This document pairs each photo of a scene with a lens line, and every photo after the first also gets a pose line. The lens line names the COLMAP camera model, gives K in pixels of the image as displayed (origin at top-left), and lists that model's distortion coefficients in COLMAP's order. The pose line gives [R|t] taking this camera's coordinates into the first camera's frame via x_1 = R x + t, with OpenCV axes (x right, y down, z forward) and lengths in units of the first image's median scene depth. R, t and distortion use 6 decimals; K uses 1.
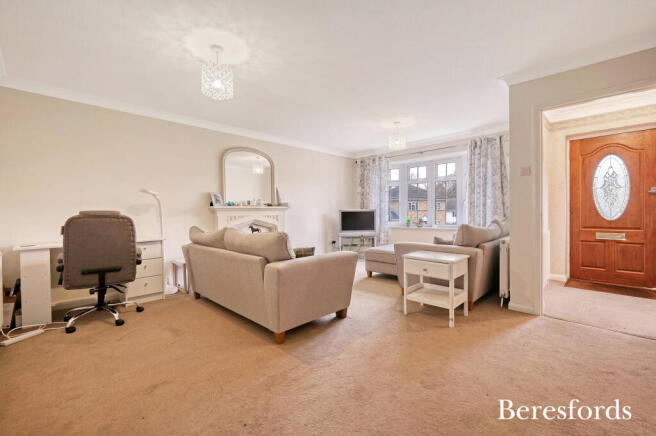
lens RADIAL K [[285.2, 0, 329.0], [0, 285.2, 215.1], [0, 0, 1]] dist [-0.000446, -0.000315]
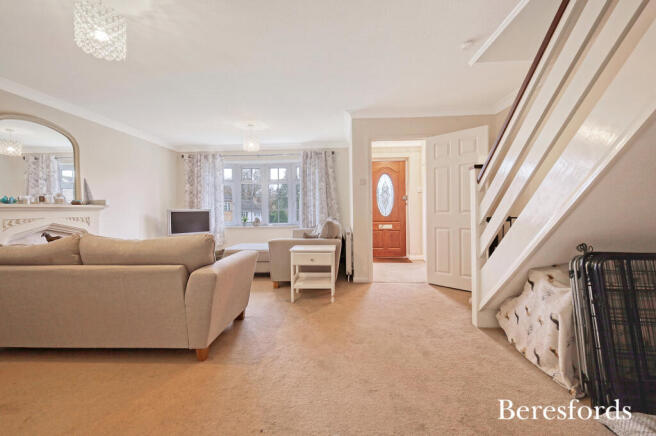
lens RADIAL K [[285.2, 0, 331.1], [0, 285.2, 217.8], [0, 0, 1]] dist [-0.000446, -0.000315]
pose [[0.741917, -0.018721, 0.670230, -0.266784], [0.012763, 0.999823, 0.013798, 0.000976], [-0.670370, -0.001683, 0.742025, 0.044411]]
